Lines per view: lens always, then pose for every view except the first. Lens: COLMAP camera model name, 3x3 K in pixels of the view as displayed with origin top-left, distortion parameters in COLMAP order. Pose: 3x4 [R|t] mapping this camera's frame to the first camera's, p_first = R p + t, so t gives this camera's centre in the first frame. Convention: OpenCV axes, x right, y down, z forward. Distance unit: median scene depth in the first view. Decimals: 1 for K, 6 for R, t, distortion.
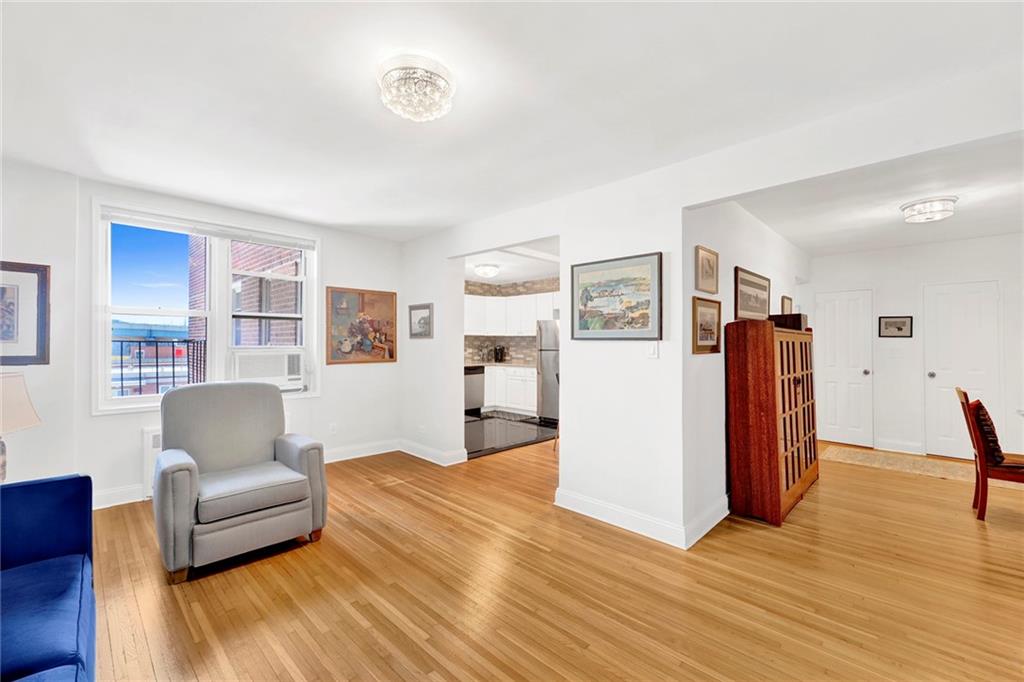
lens RADIAL K [[425.0, 0, 511.0], [0, 425.0, 336.3], [0, 0, 1]] dist [0.000700, -0.000061]
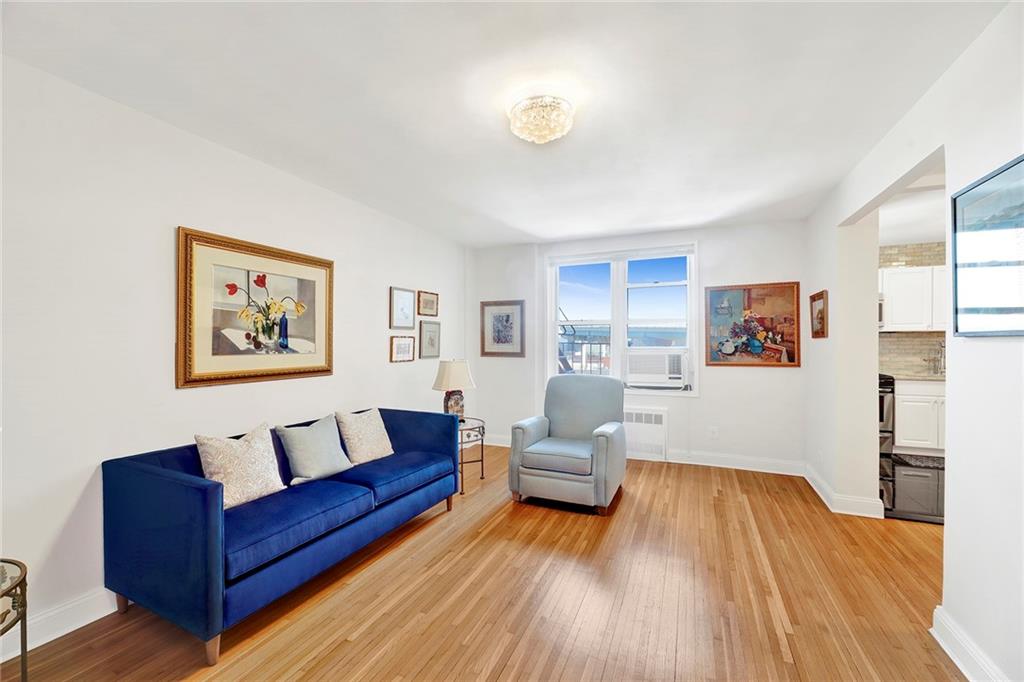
lens RADIAL K [[430.3, 0, 522.4], [0, 430.3, 341.2], [0, 0, 1]] dist [0.001938, -0.000005]
pose [[0.358000, -0.010533, -0.933662, 0.376696], [0.019912, 0.999795, -0.003645, 0.004171], [0.933509, -0.017286, 0.358136, 0.259361]]
